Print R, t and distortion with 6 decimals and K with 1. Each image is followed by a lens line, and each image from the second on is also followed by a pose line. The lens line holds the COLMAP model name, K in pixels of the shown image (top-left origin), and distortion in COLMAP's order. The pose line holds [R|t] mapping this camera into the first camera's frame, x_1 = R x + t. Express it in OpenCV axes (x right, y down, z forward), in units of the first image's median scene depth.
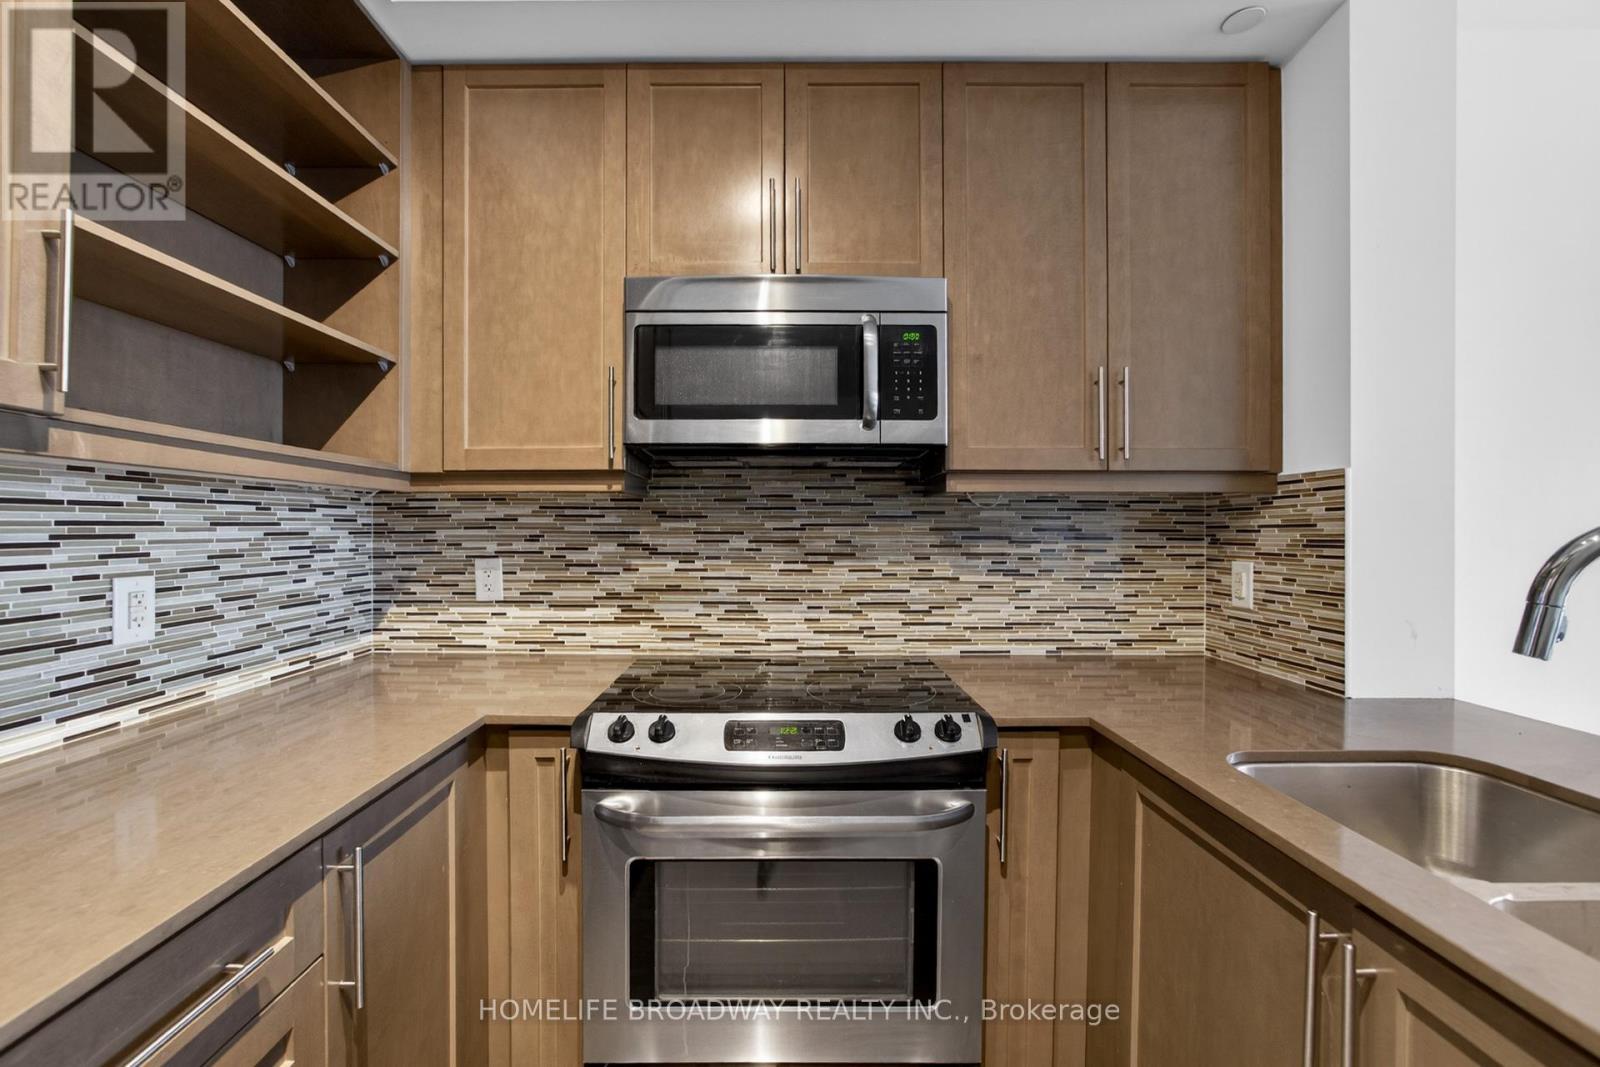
lens RADIAL K [[659.9, 0, 781.1], [0, 659.9, 532.8], [0, 0, 1]] dist [-0.032686, 0.010543]
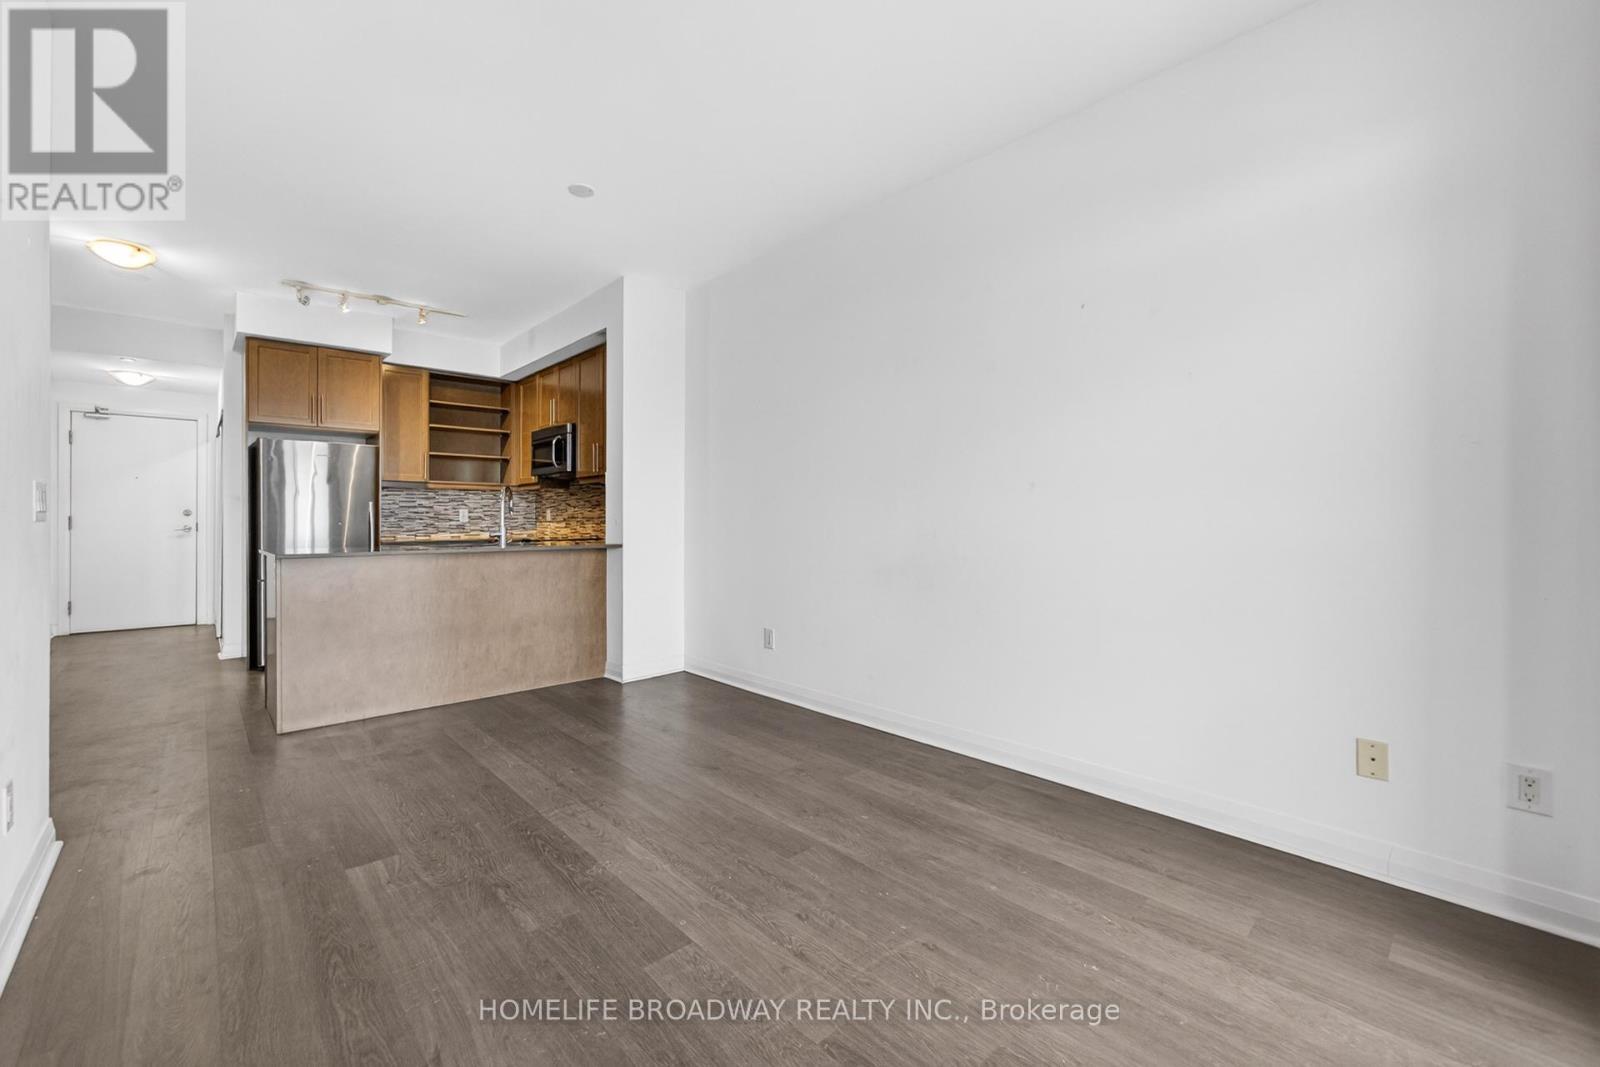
lens RADIAL K [[659.9, 0, 760.7], [0, 659.9, 519.8], [0, 0, 1]] dist [-0.032686, 0.010543]
pose [[0.665506, -0.004228, -0.746381, 3.376372], [0.000611, 0.999987, -0.005119, 0.137745], [0.746393, 0.002951, 0.665499, -0.537138]]
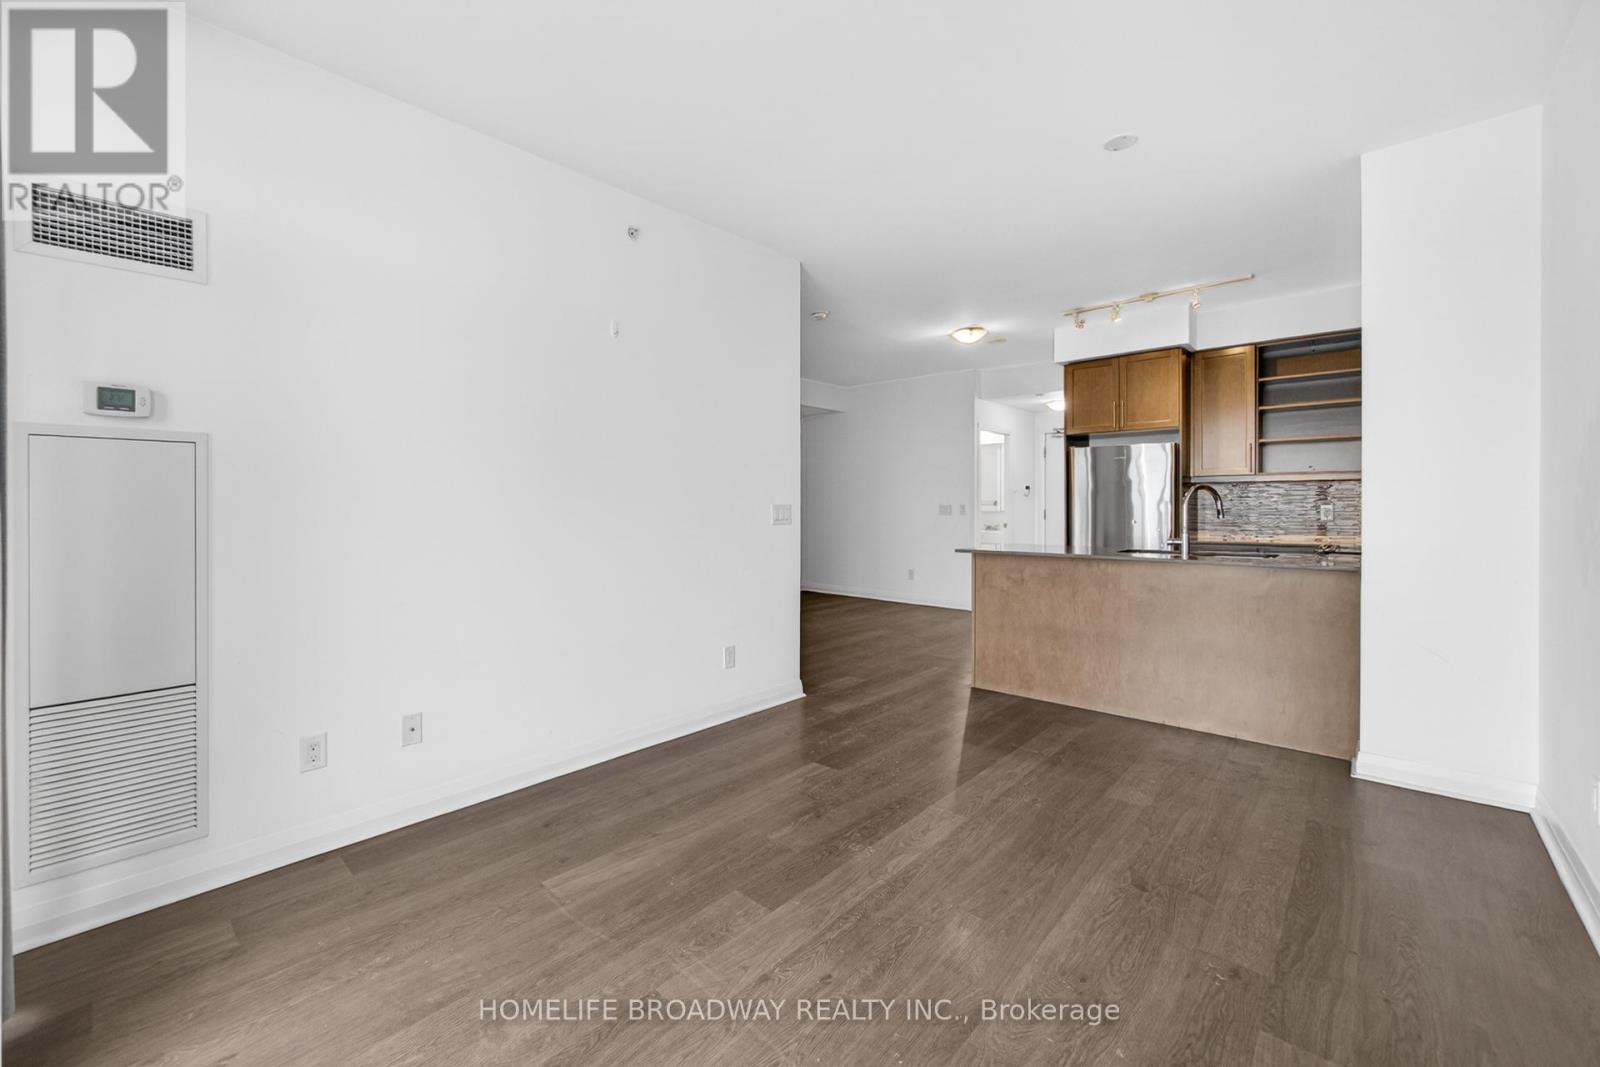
lens RADIAL K [[659.9, 0, 729.8], [0, 659.9, 501.1], [0, 0, 1]] dist [-0.032686, 0.010543]
pose [[-0.707083, -0.005164, -0.707111, 3.430897], [-0.003761, 0.999987, -0.003542, 0.055165], [0.707120, 0.000154, -0.707093, 0.914534]]
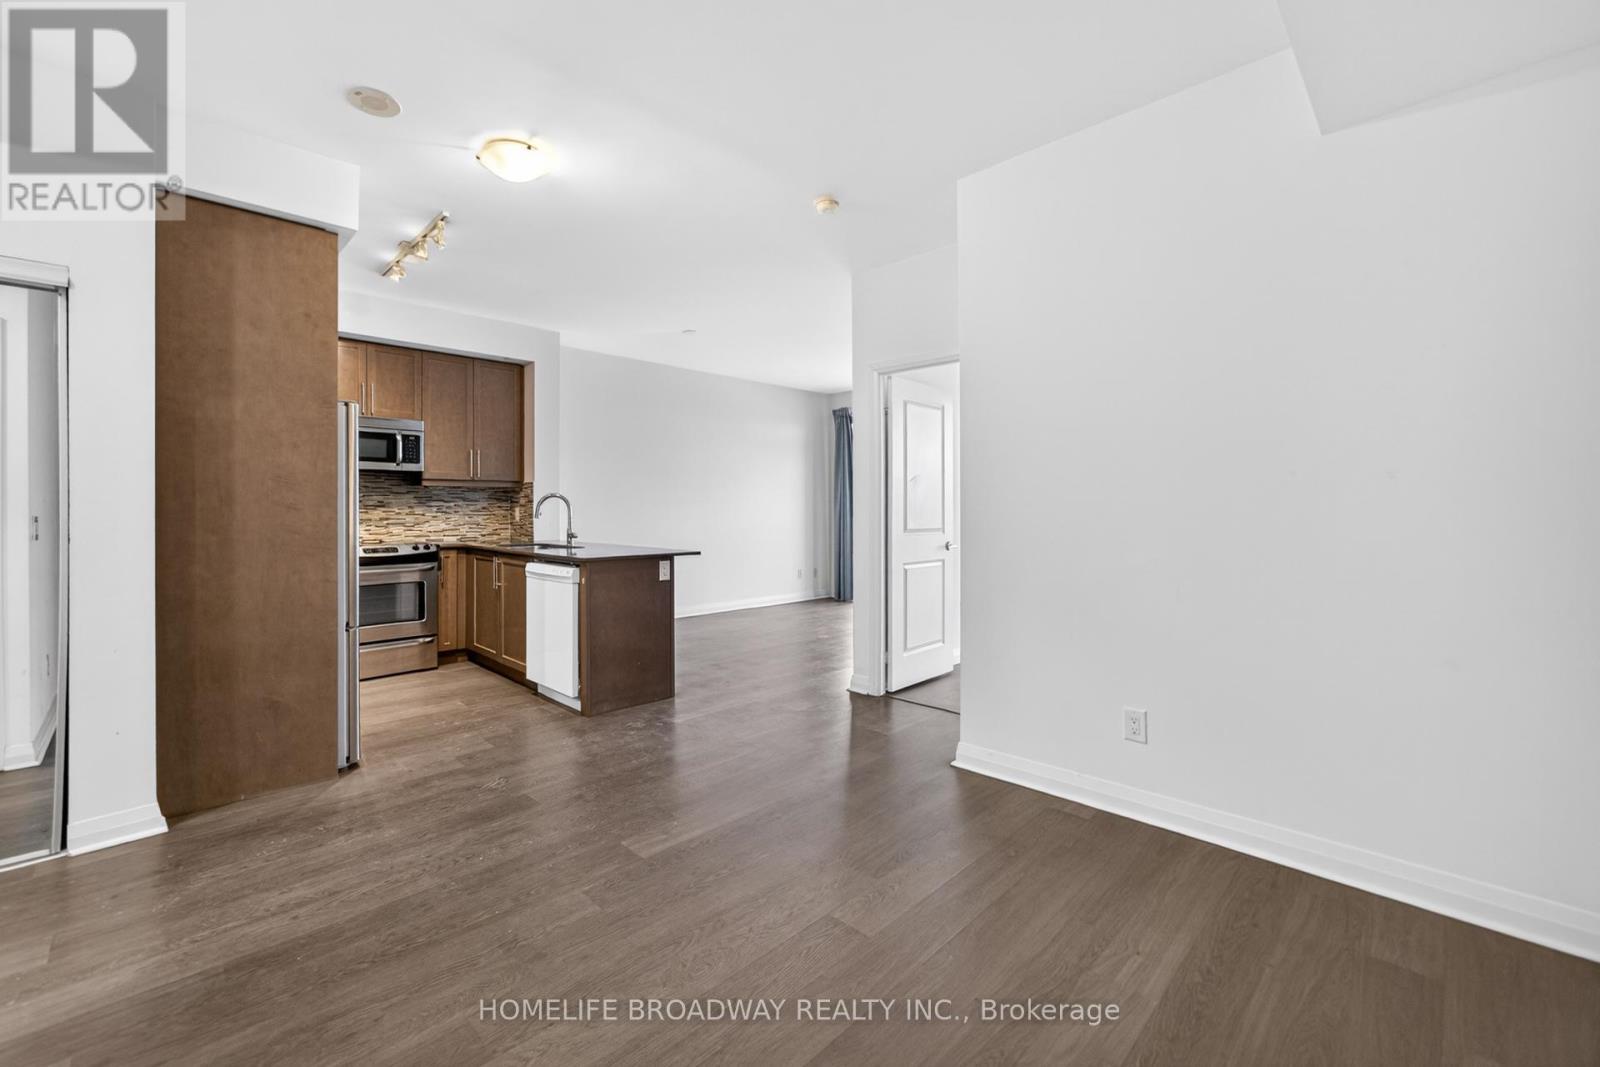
lens RADIAL K [[659.9, 0, 749.9], [0, 659.9, 509.7], [0, 0, 1]] dist [-0.032686, 0.010543]
pose [[0.720532, -0.002868, 0.693415, -0.813053], [0.003087, 0.999995, 0.000929, 0.059651], [-0.693415, 0.001471, 0.720537, -2.408584]]
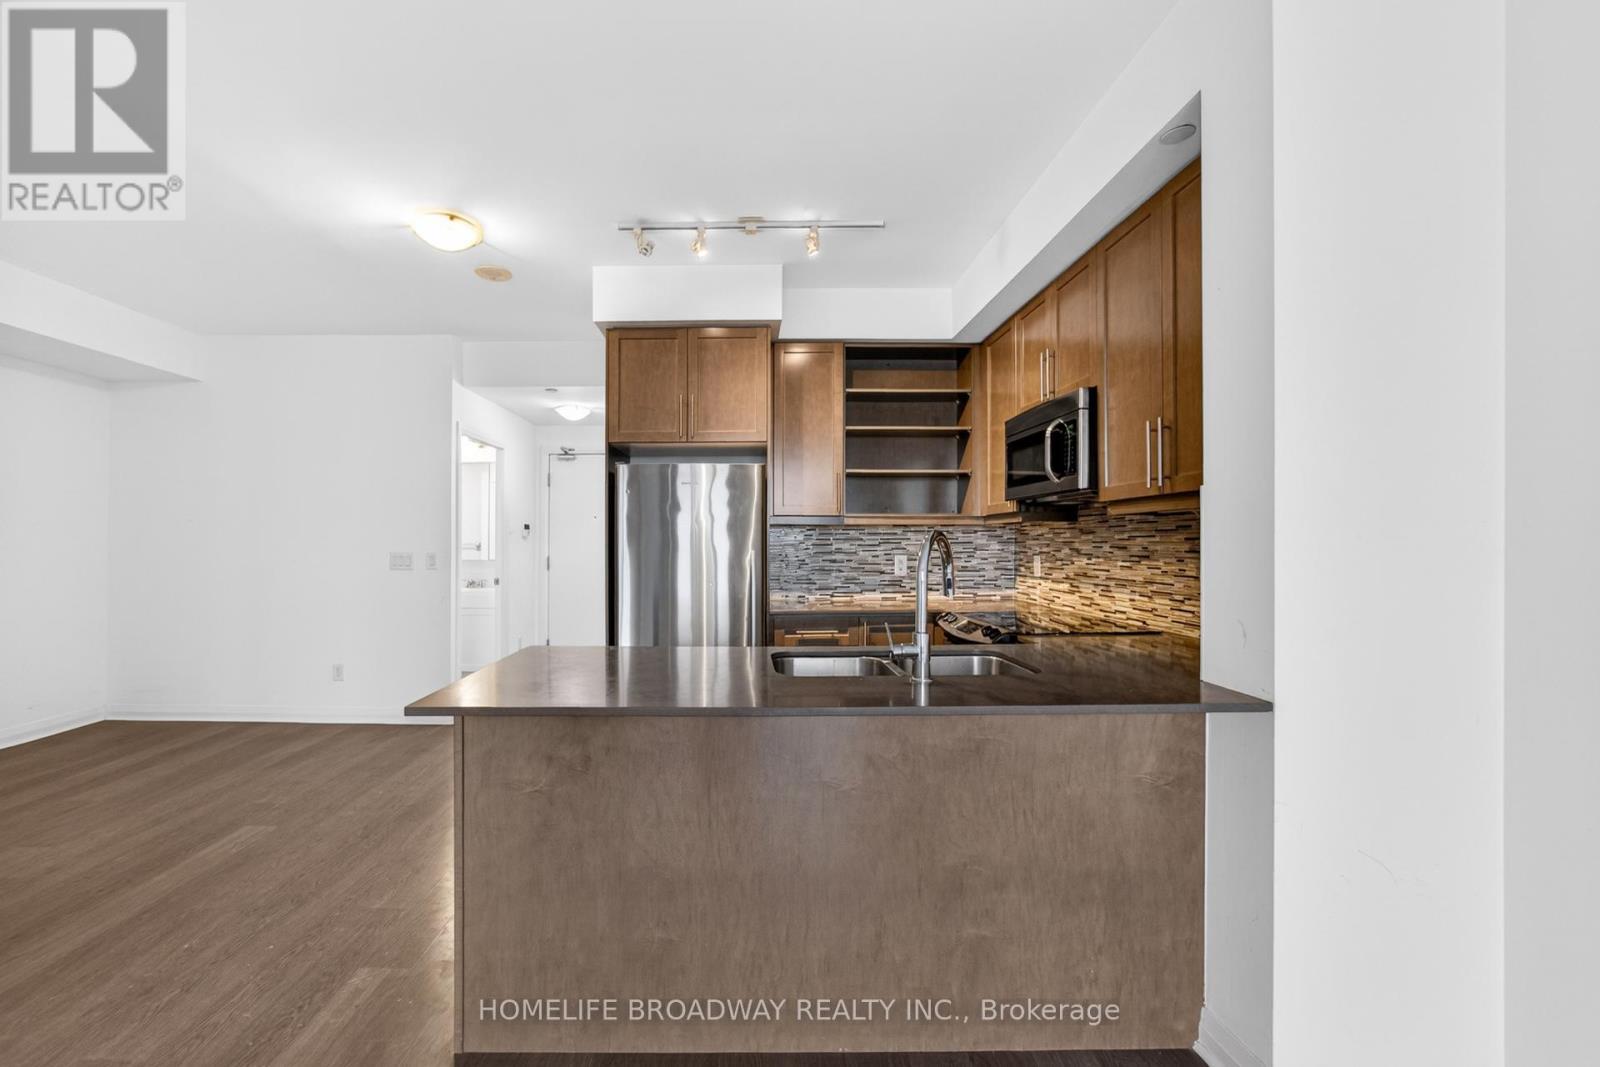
lens RADIAL K [[659.9, 0, 744.2], [0, 659.9, 540.2], [0, 0, 1]] dist [-0.032686, 0.010543]
pose [[-0.002367, -0.005511, -0.999982, 1.811276], [-0.004706, 0.999974, -0.005500, 0.010355], [0.999986, 0.004693, -0.002393, 0.149041]]
